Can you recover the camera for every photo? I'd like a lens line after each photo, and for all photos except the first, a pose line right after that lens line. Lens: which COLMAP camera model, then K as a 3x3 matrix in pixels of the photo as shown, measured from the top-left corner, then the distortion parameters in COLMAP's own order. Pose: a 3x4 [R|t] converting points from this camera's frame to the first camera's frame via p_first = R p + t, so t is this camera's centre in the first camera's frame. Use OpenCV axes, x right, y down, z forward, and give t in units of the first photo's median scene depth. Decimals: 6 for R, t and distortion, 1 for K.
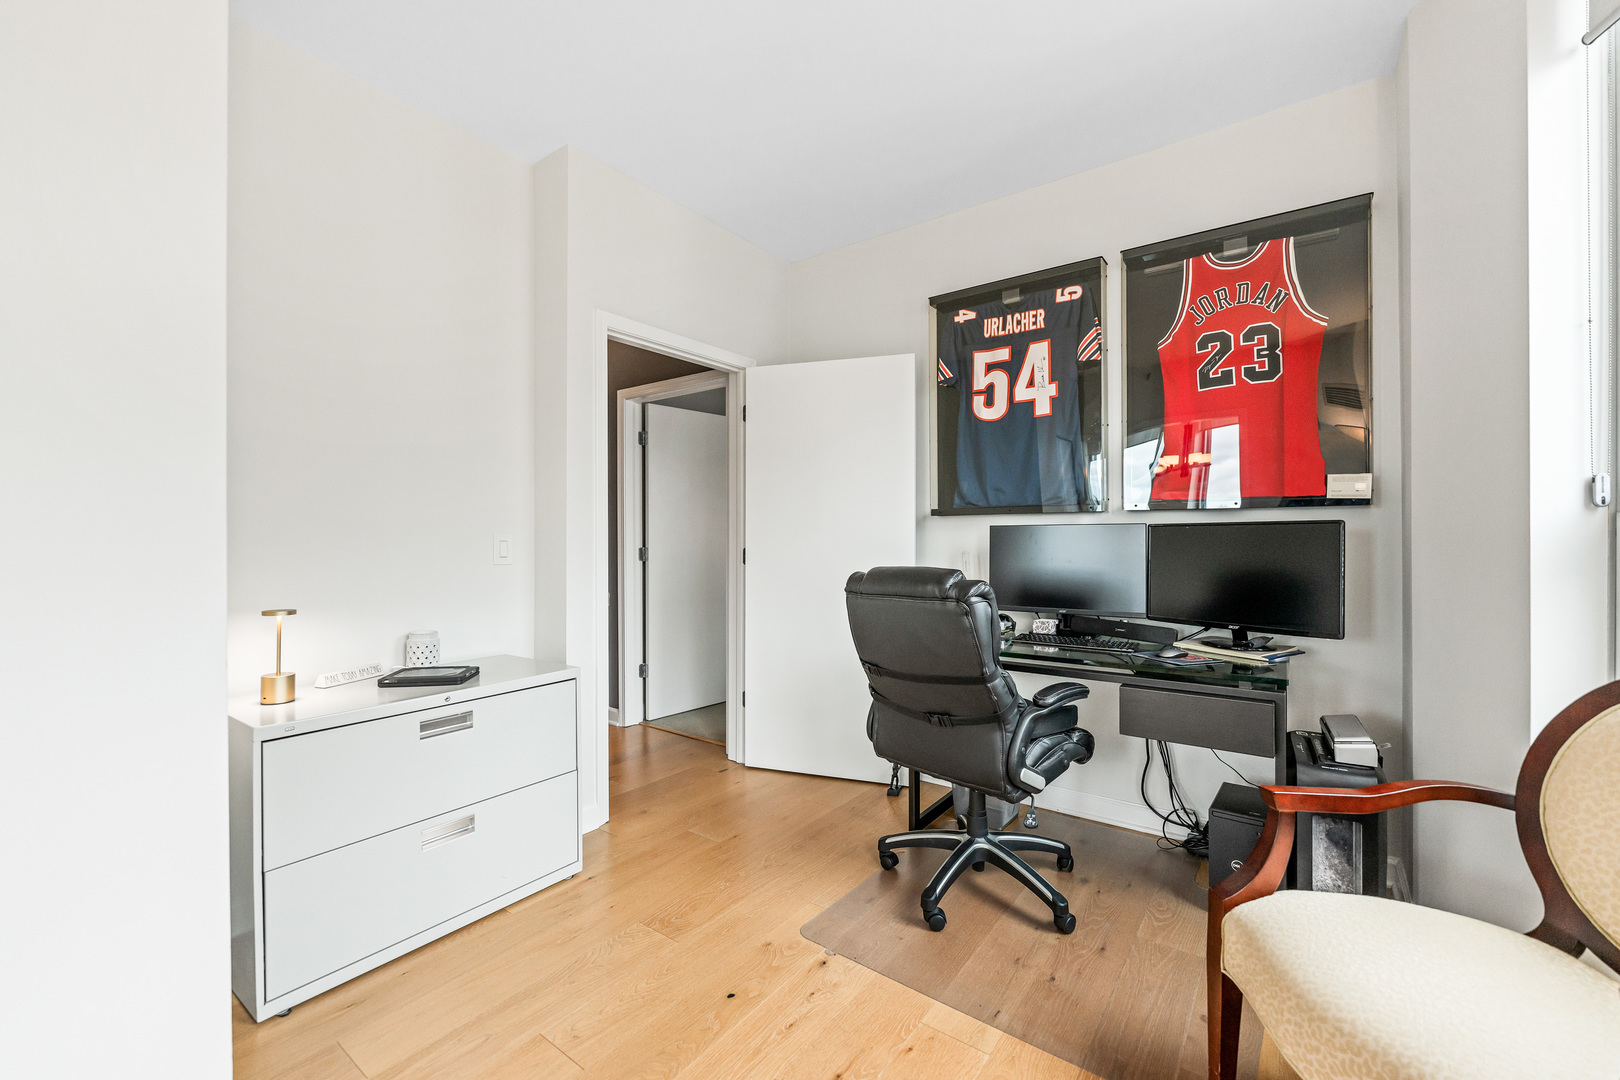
lens RADIAL K [[665.3, 0, 809.3], [0, 665.3, 534.7], [0, 0, 1]] dist [-0.012616, 0.002501]
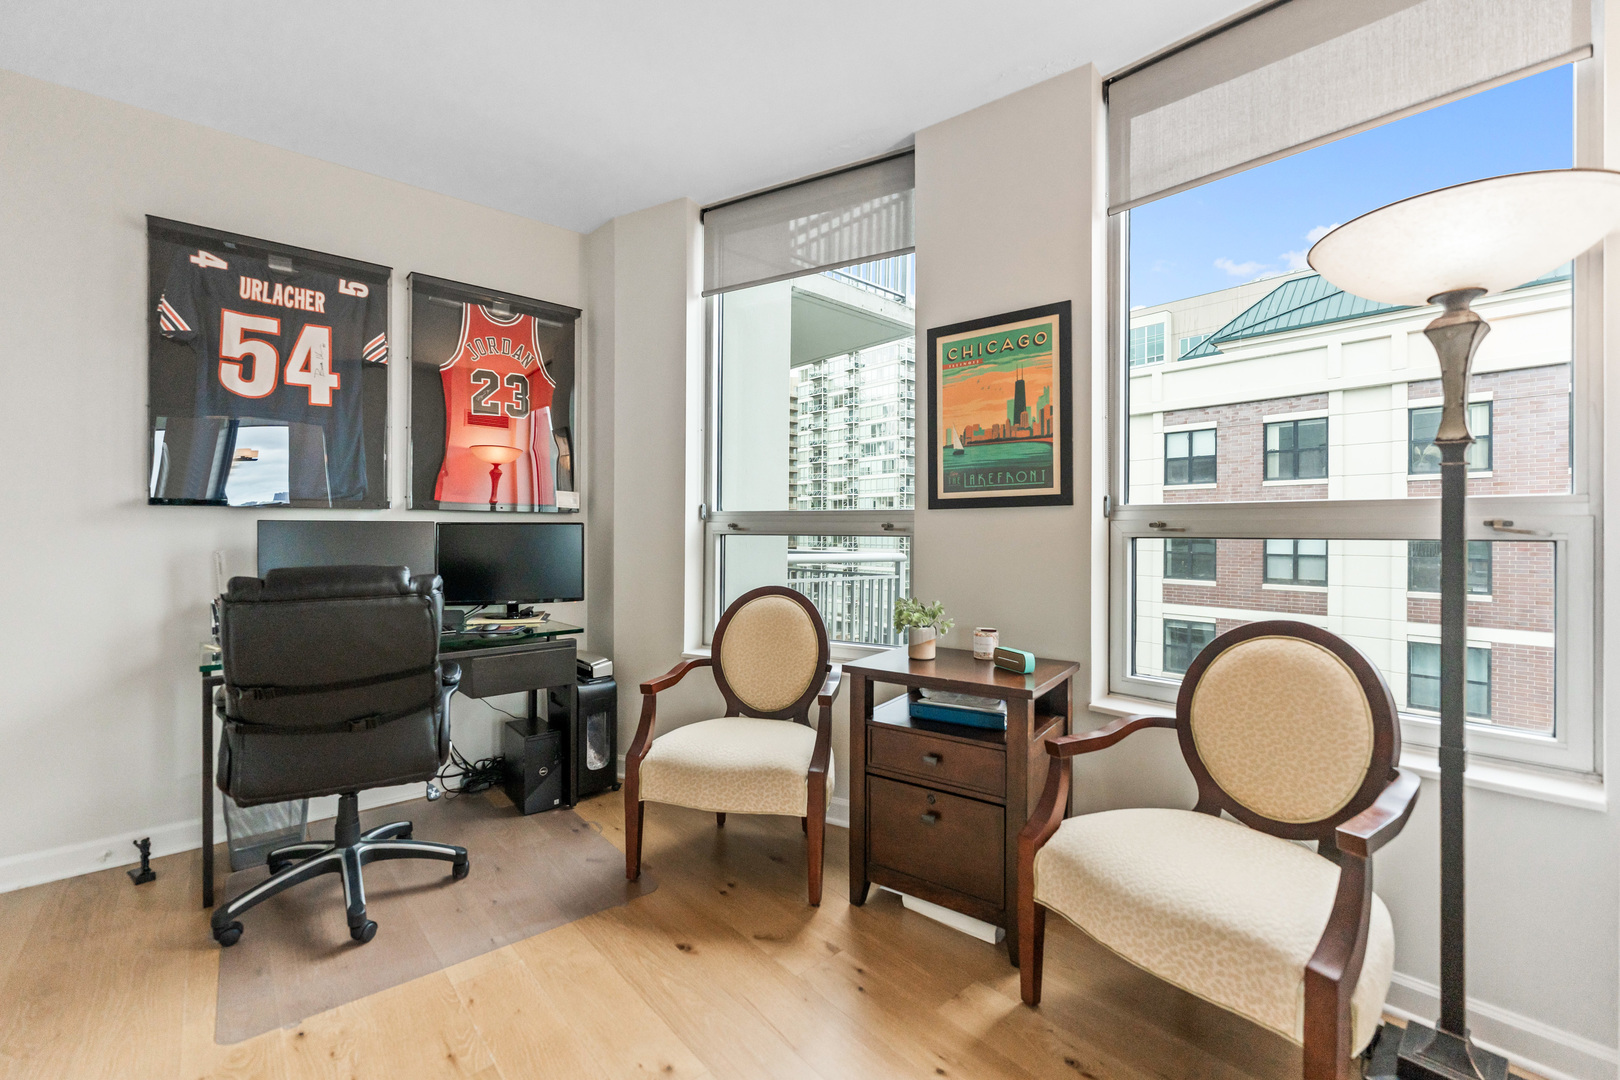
lens RADIAL K [[672.6, 0, 801.8], [0, 672.6, 533.8], [0, 0, 1]] dist [-0.004559, -0.000216]
pose [[0.216276, 0.001653, 0.976331, -0.444574], [-0.004650, 0.999989, -0.000663, 0.001723], [-0.976321, -0.004396, 0.216281, 0.124203]]
